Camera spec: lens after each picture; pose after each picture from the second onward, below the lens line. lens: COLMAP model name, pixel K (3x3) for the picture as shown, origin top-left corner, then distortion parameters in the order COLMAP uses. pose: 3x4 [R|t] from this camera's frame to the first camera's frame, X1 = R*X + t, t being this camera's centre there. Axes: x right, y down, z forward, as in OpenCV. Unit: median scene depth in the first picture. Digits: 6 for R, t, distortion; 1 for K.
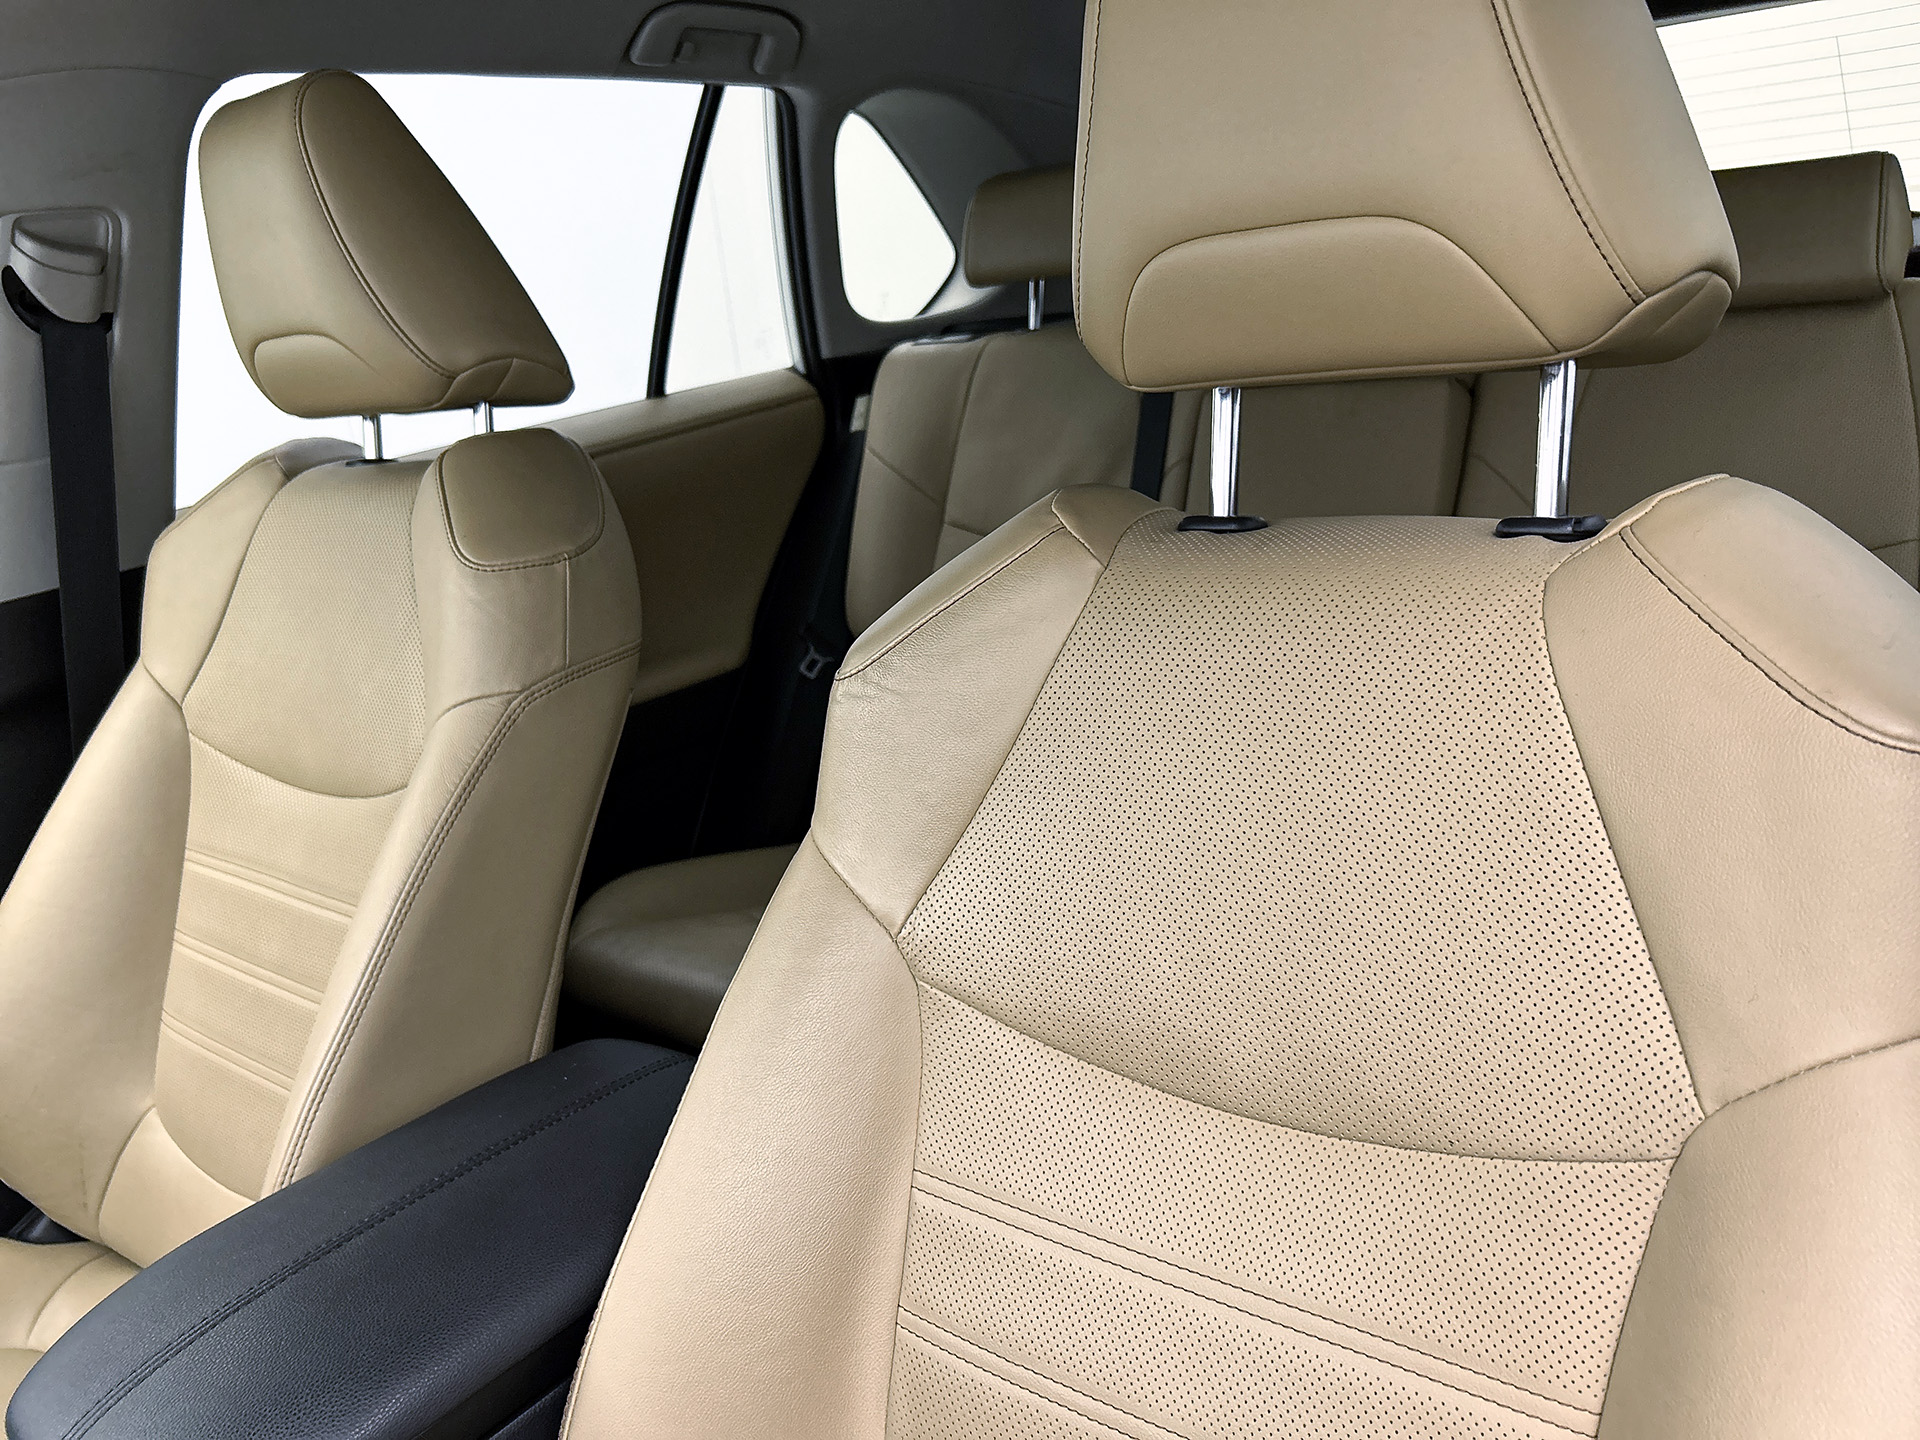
lens RADIAL K [[1465.0, 0, 936.3], [0, 1465.0, 721.7], [0, 0, 1]] dist [0.031033, -0.001372]
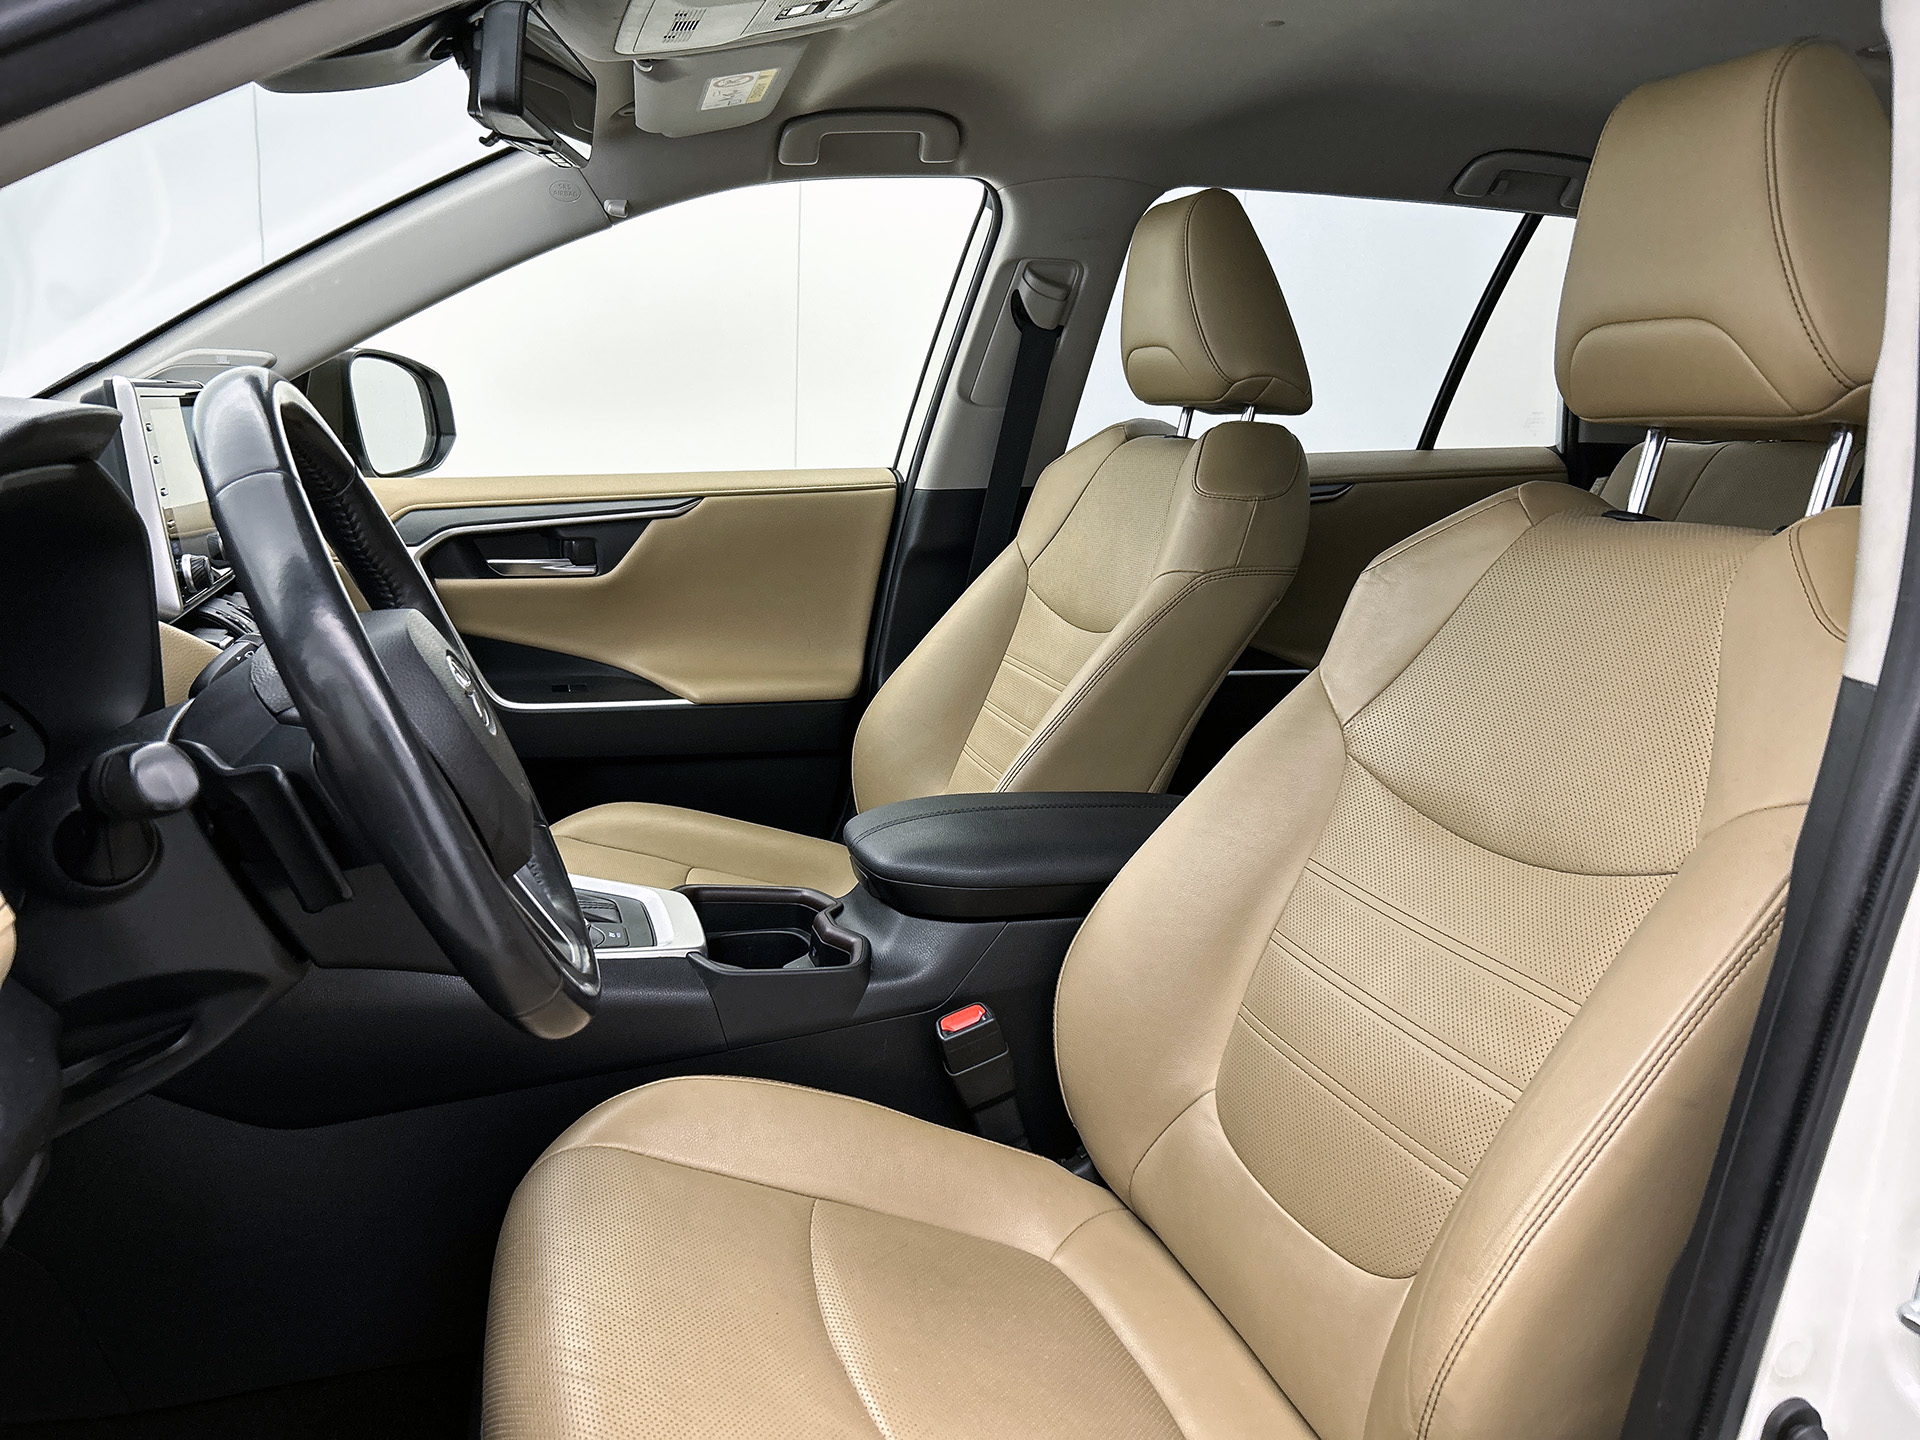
lens RADIAL K [[1462.9, 0, 968.0], [0, 1462.9, 721.3], [0, 0, 1]] dist [0.067551, -0.112800]
pose [[0.825782, 0.253486, -0.503815, 0.275249], [-0.285636, 0.958237, 0.013947, 0.145638], [0.486309, 0.132391, 0.863699, -0.376855]]
